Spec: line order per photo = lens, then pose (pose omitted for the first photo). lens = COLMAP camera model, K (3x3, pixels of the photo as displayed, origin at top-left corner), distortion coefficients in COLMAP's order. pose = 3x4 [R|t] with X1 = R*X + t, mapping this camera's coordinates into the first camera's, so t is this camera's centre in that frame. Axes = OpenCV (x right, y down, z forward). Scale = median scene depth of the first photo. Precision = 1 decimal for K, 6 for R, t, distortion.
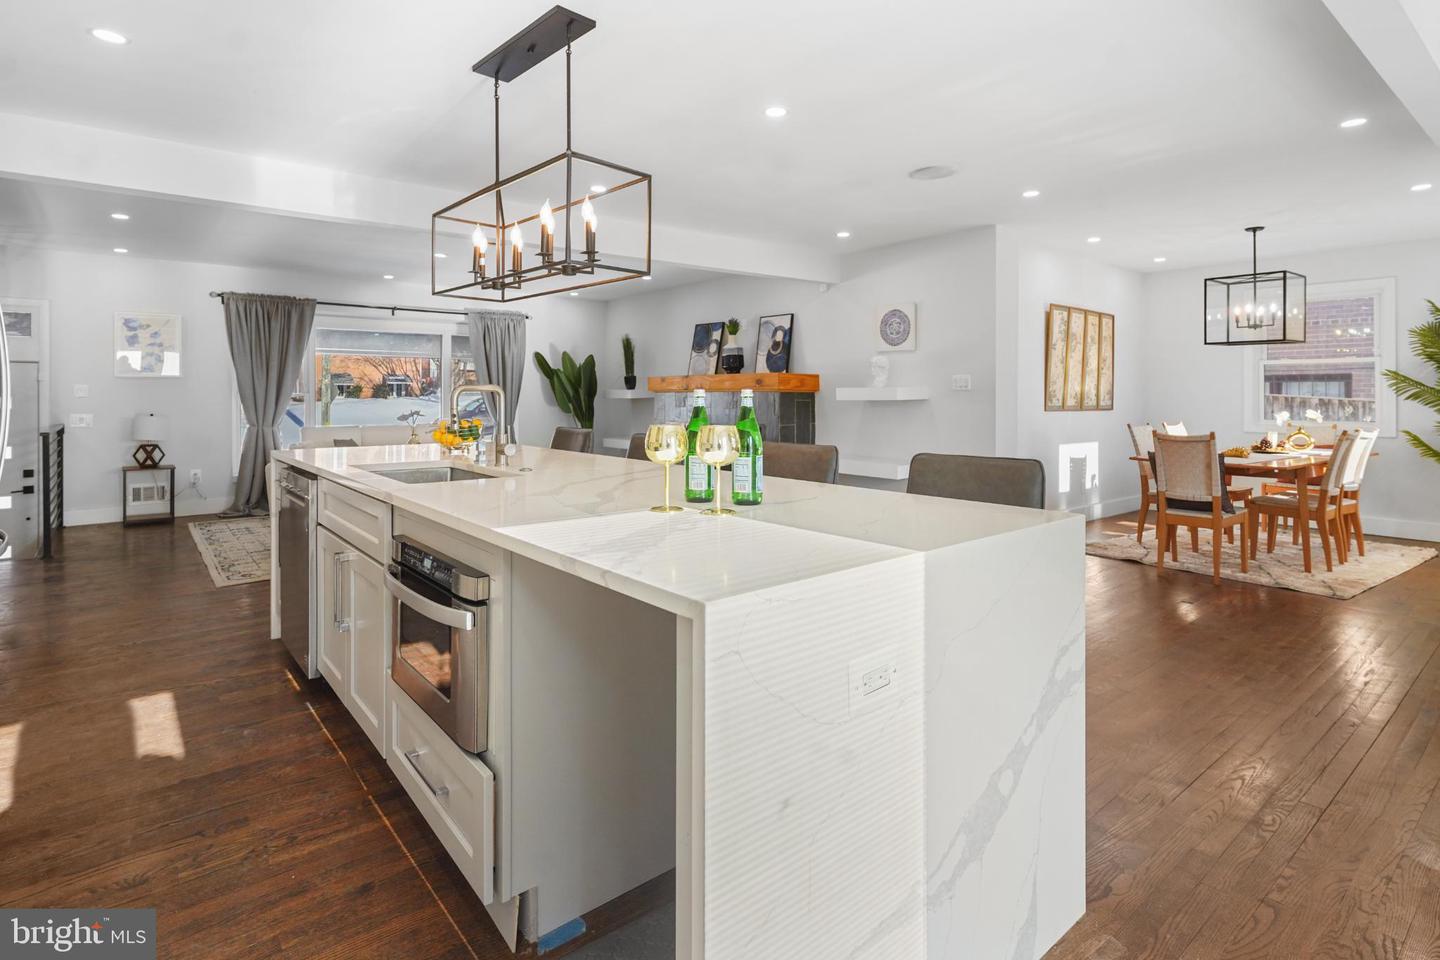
lens RADIAL K [[717.3, 0, 716.1], [0, 717.3, 394.5], [0, 0, 1]] dist [0.002361, 0.001292]
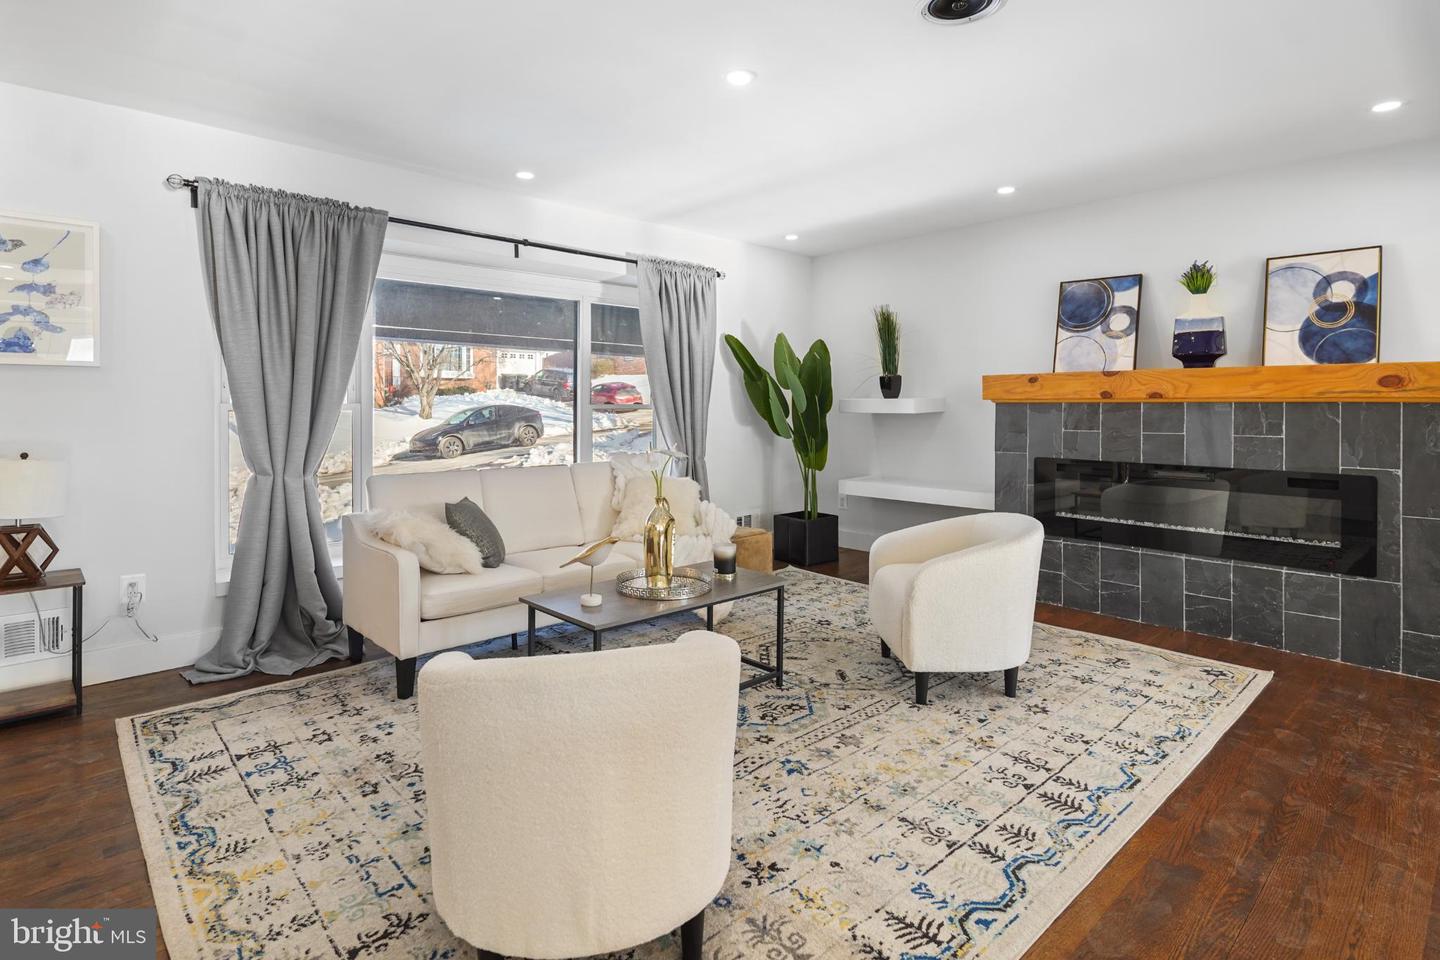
lens RADIAL K [[731.0, 0, 712.9], [0, 731.0, 409.1], [0, 0, 1]] dist [0.001240, 0.000826]
pose [[0.998218, 0.001718, 0.059648, -0.405527], [-0.001943, 0.999991, 0.003713, -0.000103], [-0.059642, -0.003822, 0.998213, 0.542951]]
